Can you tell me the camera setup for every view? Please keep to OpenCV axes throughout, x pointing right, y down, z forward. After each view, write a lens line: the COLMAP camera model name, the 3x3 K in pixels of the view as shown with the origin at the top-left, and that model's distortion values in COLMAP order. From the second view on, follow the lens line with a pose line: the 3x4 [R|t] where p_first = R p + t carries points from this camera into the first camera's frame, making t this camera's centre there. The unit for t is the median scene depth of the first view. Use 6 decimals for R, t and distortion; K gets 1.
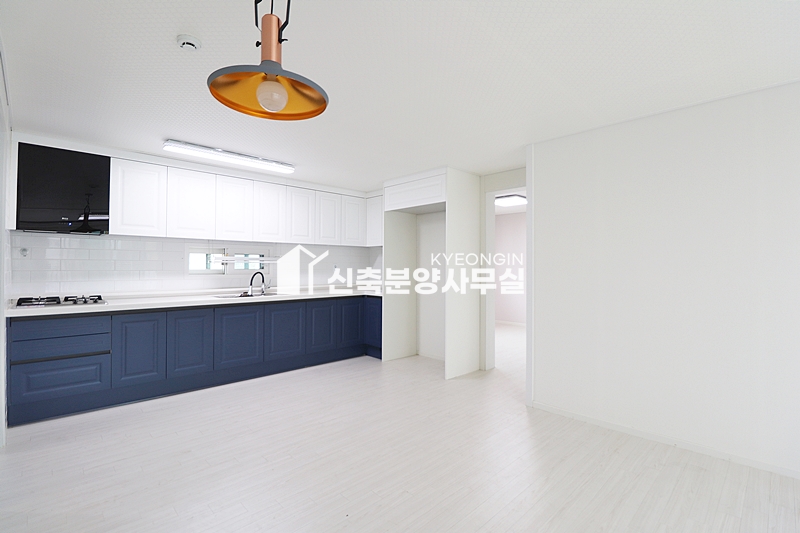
lens RADIAL K [[370.4, 0, 402.4], [0, 370.4, 266.0], [0, 0, 1]] dist [-0.002360, -0.000082]
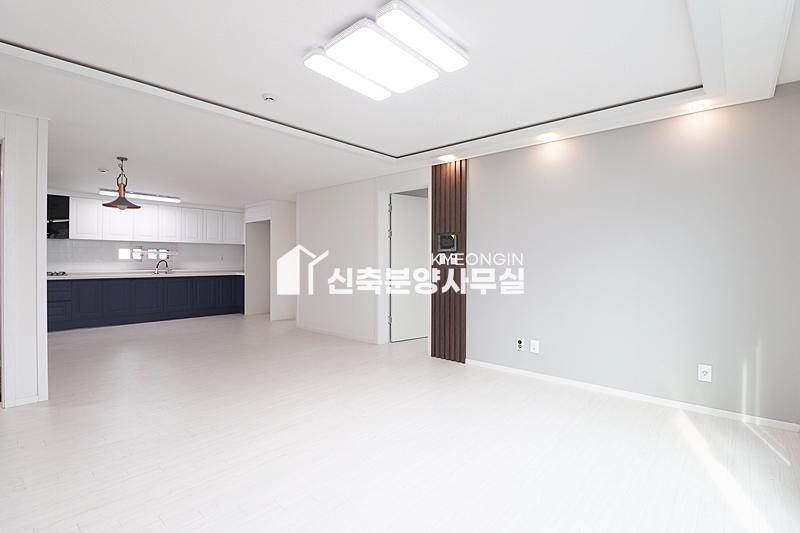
lens RADIAL K [[370.4, 0, 401.3], [0, 370.4, 265.7], [0, 0, 1]] dist [-0.002360, -0.000082]
pose [[0.998503, -0.001585, 0.054672, 0.603264], [0.000065, 0.999614, 0.027787, -0.004900], [-0.054694, -0.027741, 0.998118, -0.743424]]
